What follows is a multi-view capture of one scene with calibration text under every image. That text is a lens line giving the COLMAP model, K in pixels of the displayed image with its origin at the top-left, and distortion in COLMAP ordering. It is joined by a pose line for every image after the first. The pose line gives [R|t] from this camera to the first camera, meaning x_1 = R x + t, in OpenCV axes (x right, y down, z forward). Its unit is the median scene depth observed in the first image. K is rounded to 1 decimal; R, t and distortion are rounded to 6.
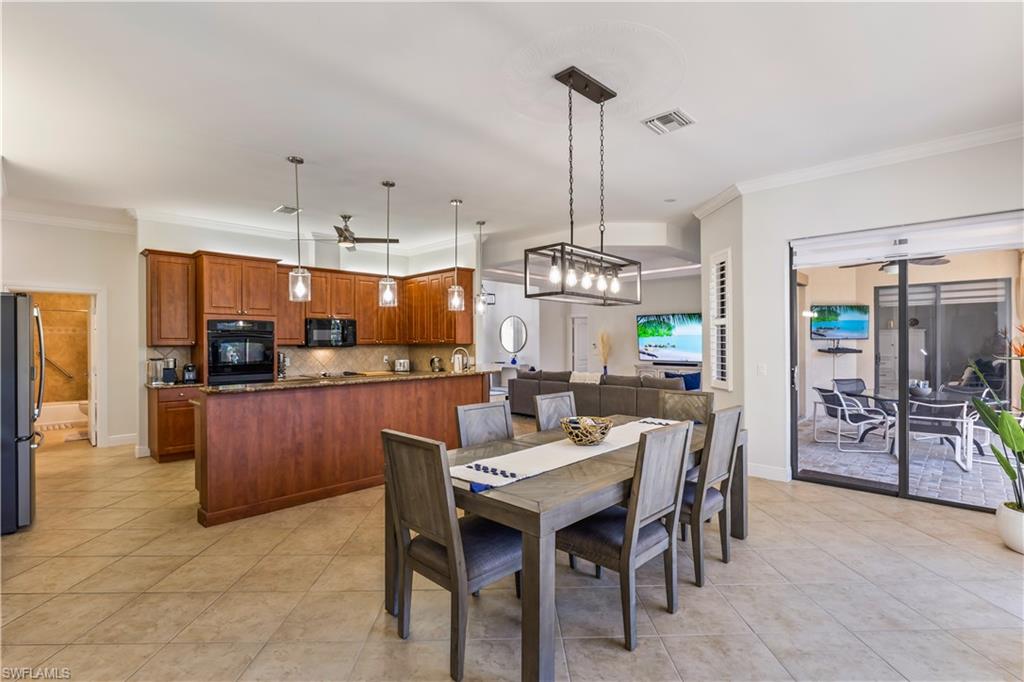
lens RADIAL K [[478.7, 0, 515.0], [0, 478.7, 341.8], [0, 0, 1]] dist [-0.011233, 0.001073]
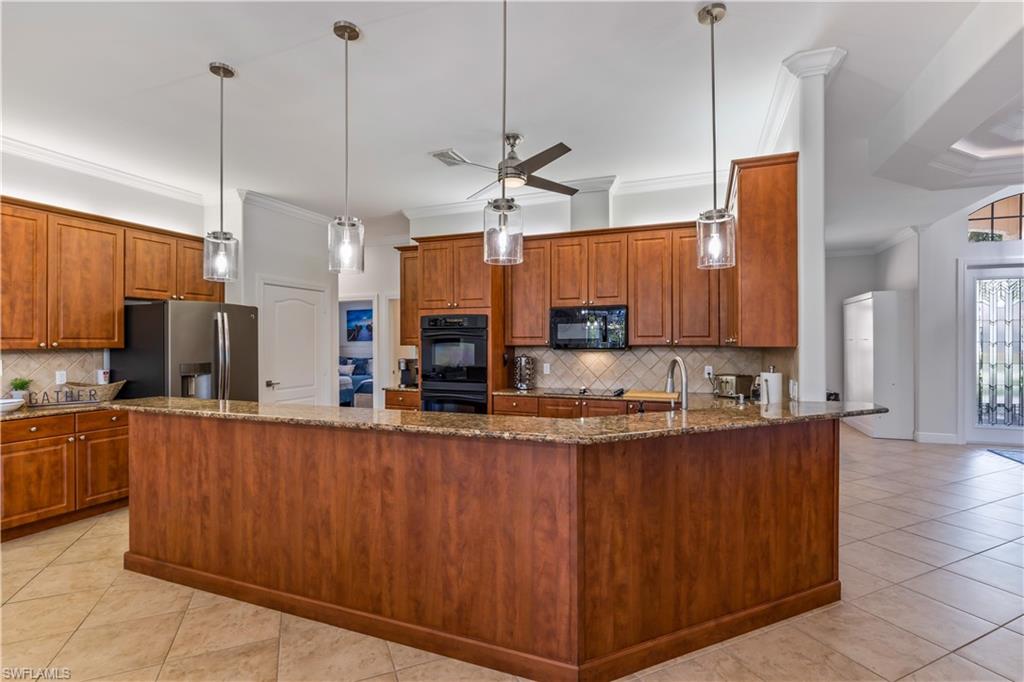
lens RADIAL K [[478.7, 0, 515.0], [0, 478.7, 341.8], [0, 0, 1]] dist [-0.011233, 0.001073]
pose [[0.387087, 0.002454, -0.922040, 0.228296], [0.000768, 0.999995, 0.002984, -0.001847], [0.922043, -0.001863, 0.387083, 0.819598]]
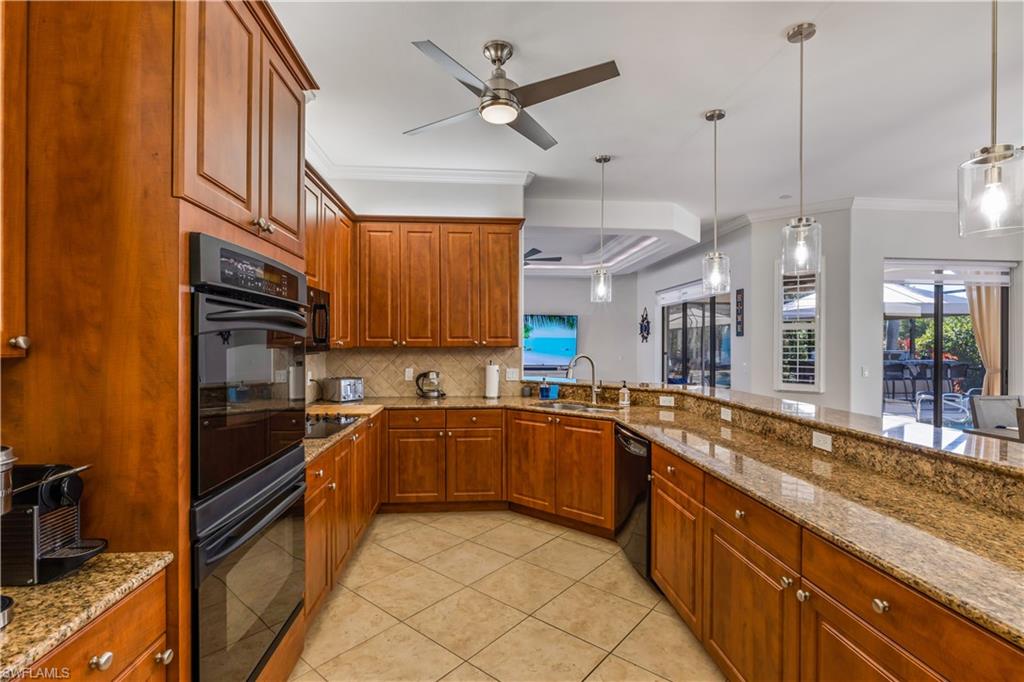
lens RADIAL K [[478.7, 0, 515.0], [0, 478.7, 341.8], [0, 0, 1]] dist [-0.011233, 0.001073]
pose [[0.655269, 0.008538, 0.755348, -0.715793], [-0.005594, 0.999964, -0.006450, 0.001601], [-0.755375, 0.000001, 0.655293, 0.756679]]
